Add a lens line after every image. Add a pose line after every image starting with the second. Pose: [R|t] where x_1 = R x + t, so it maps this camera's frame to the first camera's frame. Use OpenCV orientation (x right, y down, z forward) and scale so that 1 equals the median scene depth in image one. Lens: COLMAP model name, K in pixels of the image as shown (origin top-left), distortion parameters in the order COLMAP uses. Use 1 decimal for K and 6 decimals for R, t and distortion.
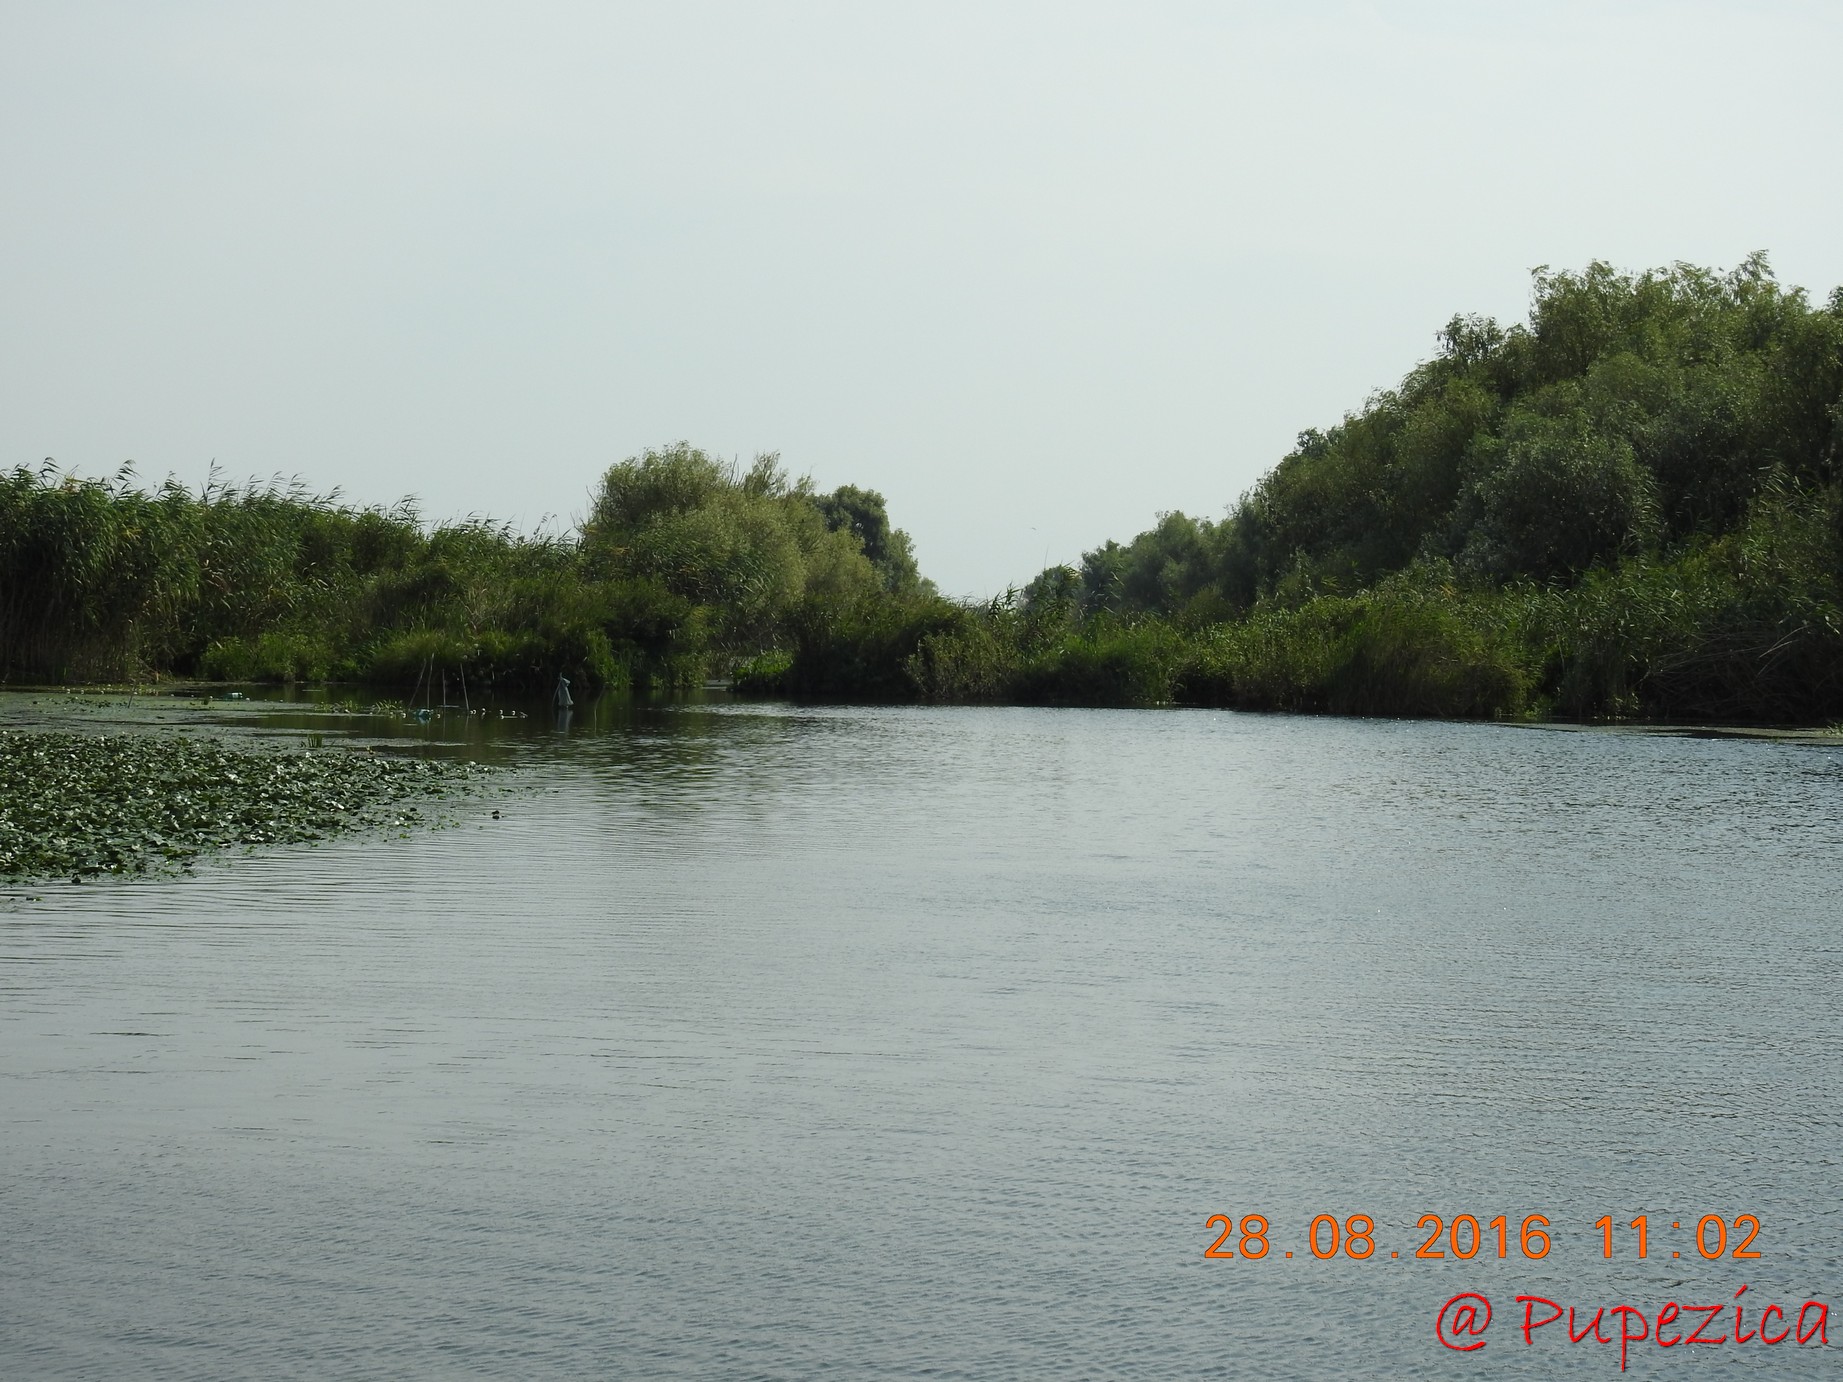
lens RADIAL K [[4068.8, 0, 921.5], [0, 4068.8, 691.0], [0, 0, 1]] dist [-0.040811, 0.188037]
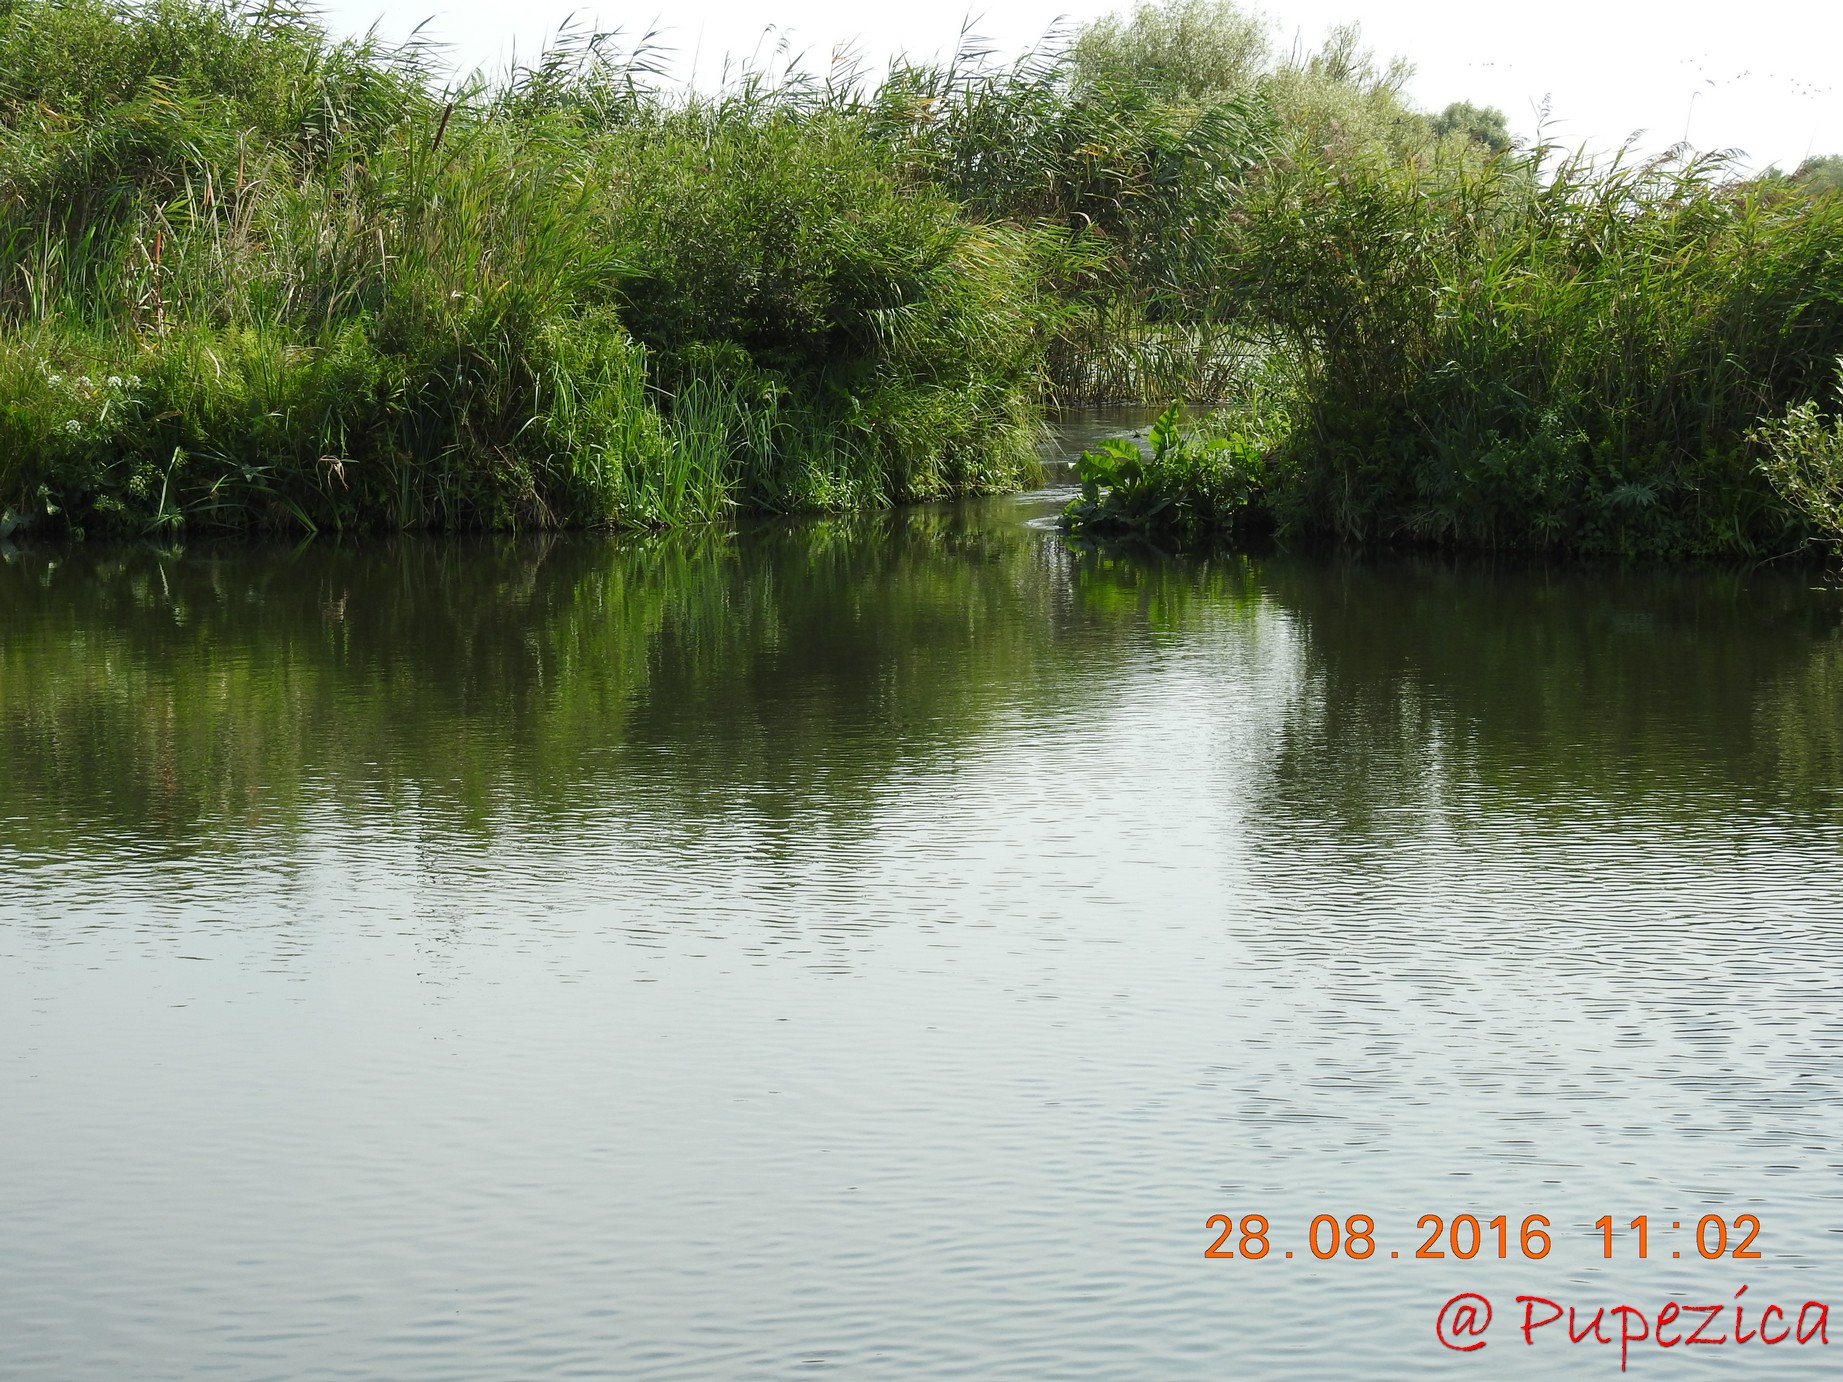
lens RADIAL K [[4068.8, 0, 921.5], [0, 4068.8, 691.0], [0, 0, 1]] dist [-0.040811, 0.188037]
pose [[0.988730, -0.006260, -0.149581, -0.015472], [0.018926, 0.996336, 0.083406, -0.011549], [0.148511, -0.085297, 0.985225, 0.692410]]
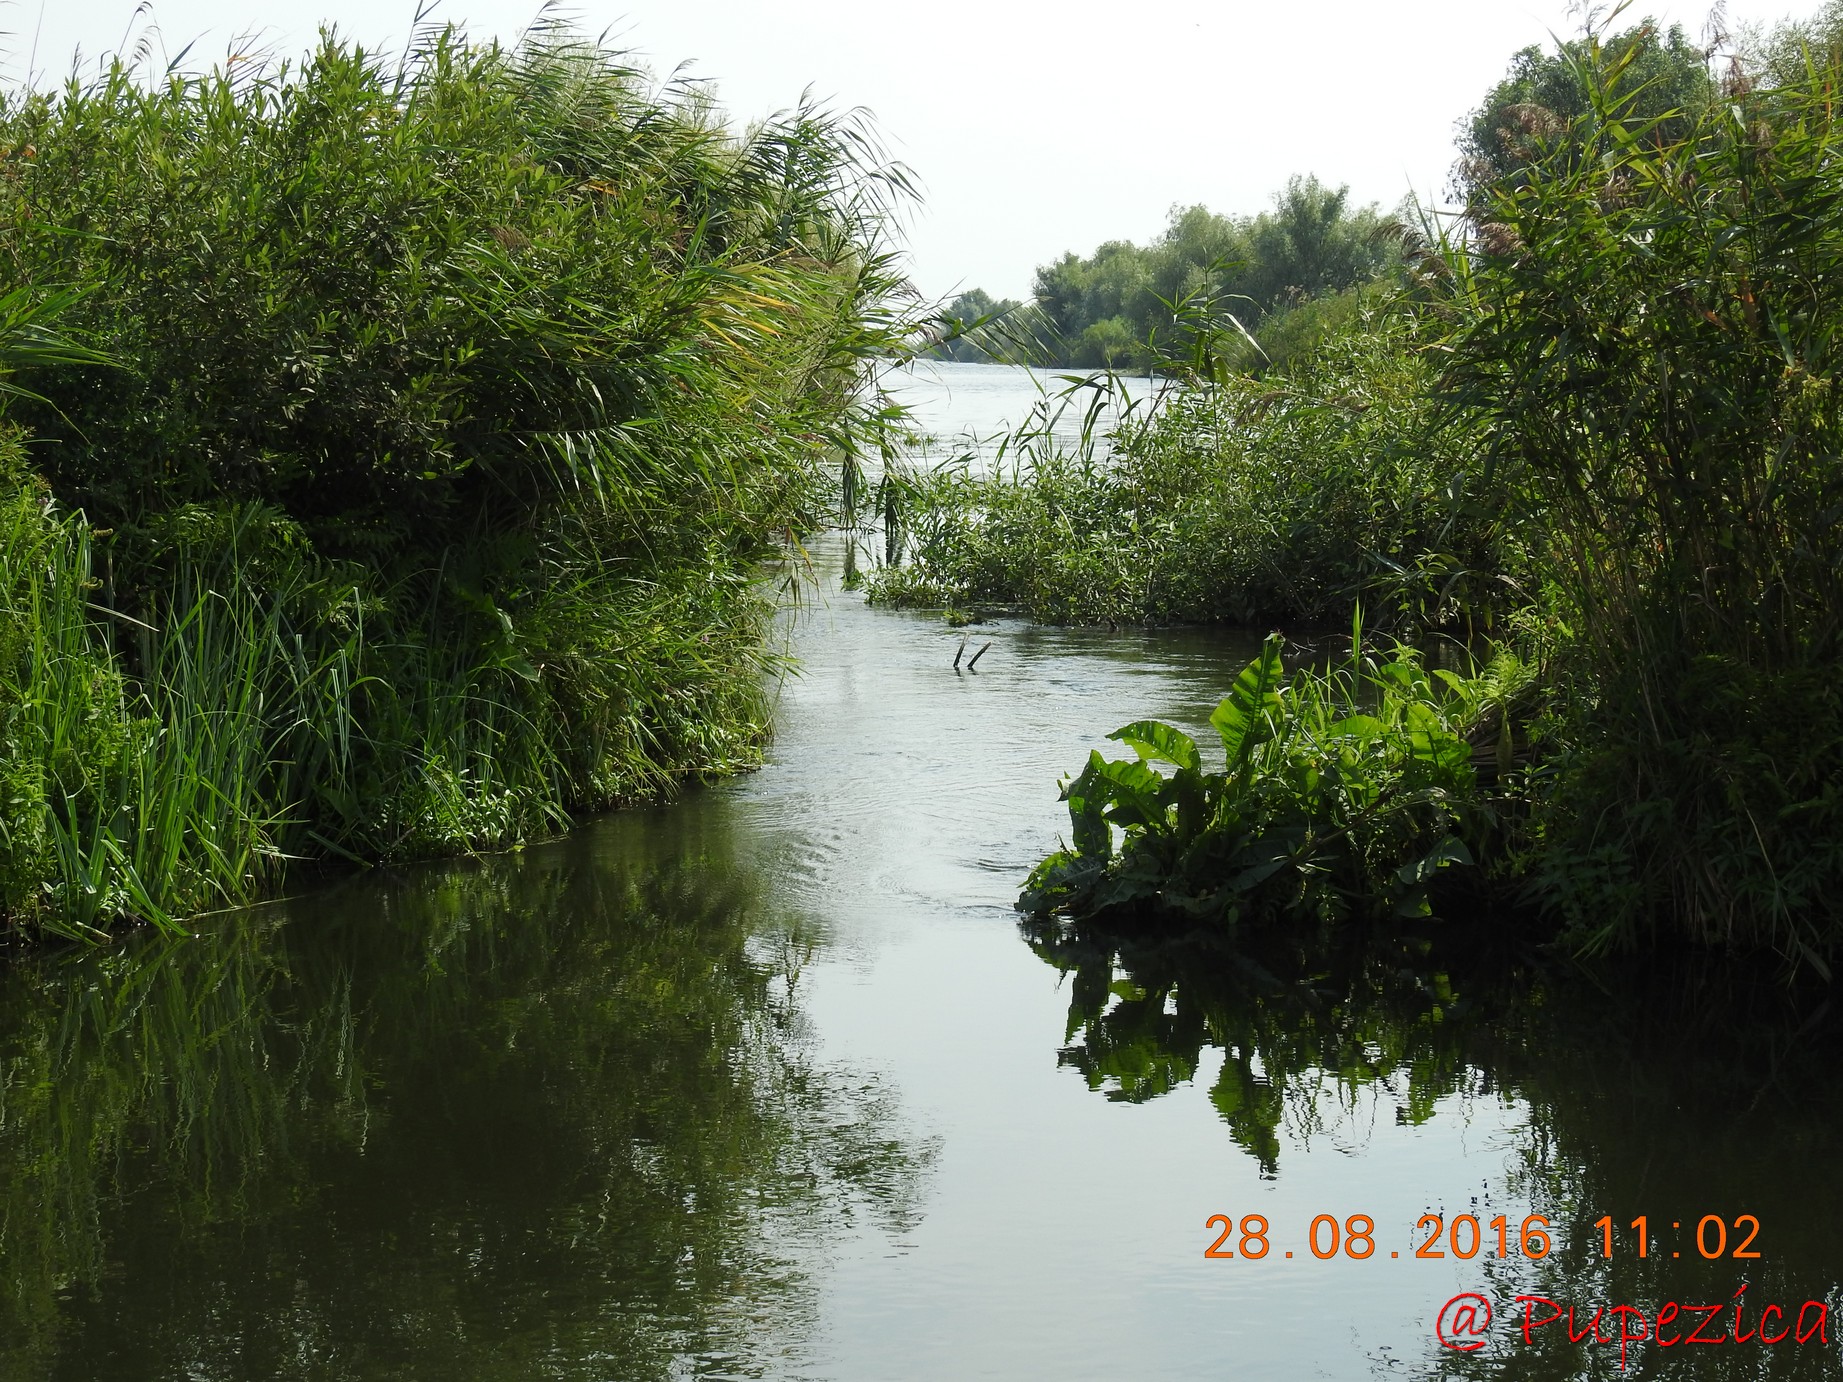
lens RADIAL K [[4068.8, 0, 921.5], [0, 4068.8, 691.0], [0, 0, 1]] dist [-0.040811, 0.188037]
pose [[0.999396, -0.020647, 0.027962, -0.051691], [0.018759, 0.997633, 0.066162, -0.014544], [-0.029262, -0.065598, 0.997417, 0.832518]]
